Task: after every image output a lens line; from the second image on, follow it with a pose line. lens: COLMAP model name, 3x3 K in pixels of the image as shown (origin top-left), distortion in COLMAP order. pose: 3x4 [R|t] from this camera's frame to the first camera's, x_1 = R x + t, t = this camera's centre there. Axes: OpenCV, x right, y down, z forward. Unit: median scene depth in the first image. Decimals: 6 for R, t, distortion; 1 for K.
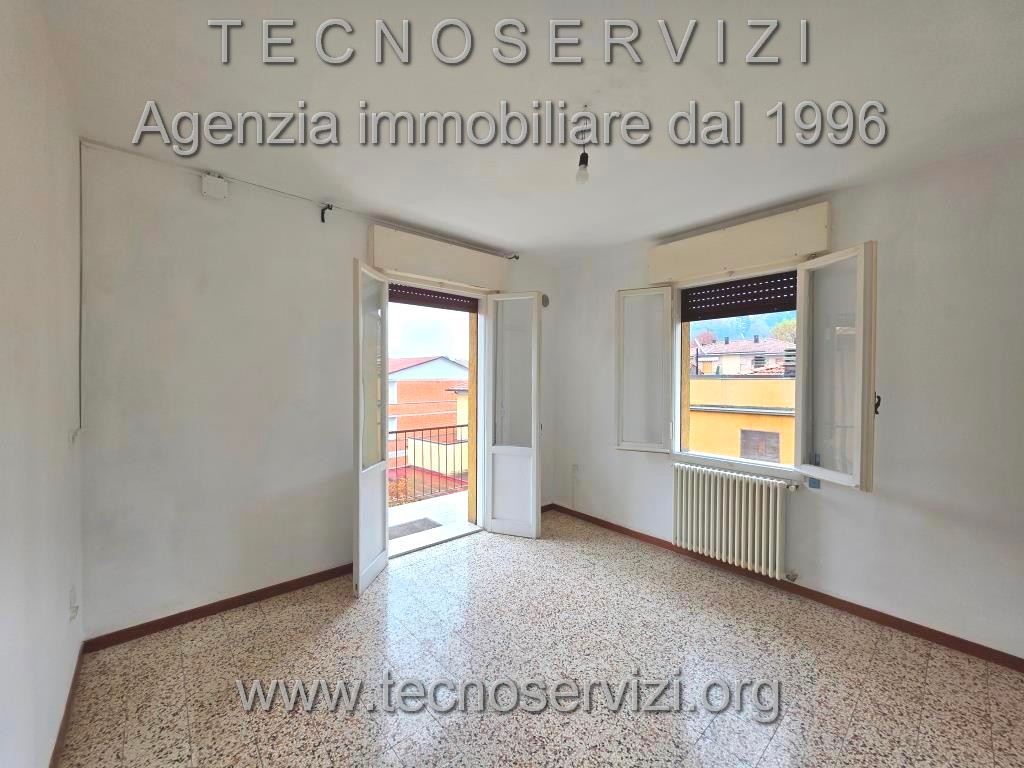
lens RADIAL K [[410.7, 0, 521.0], [0, 410.7, 381.3], [0, 0, 1]] dist [0.001955, -0.000047]
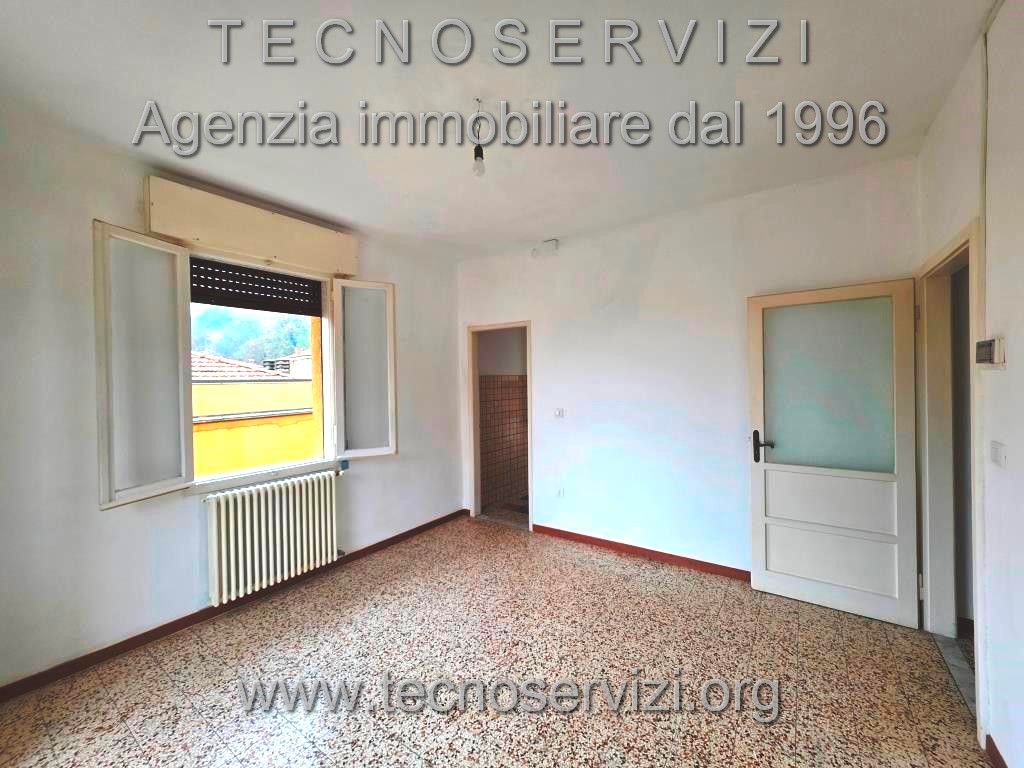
lens RADIAL K [[410.7, 0, 520.2], [0, 410.7, 382.0], [0, 0, 1]] dist [0.001955, -0.000047]
pose [[-0.227123, -0.007656, 0.973836, -0.558115], [0.029818, 0.999446, 0.014812, 0.004460], [-0.973410, 0.032402, -0.226768, 0.761660]]
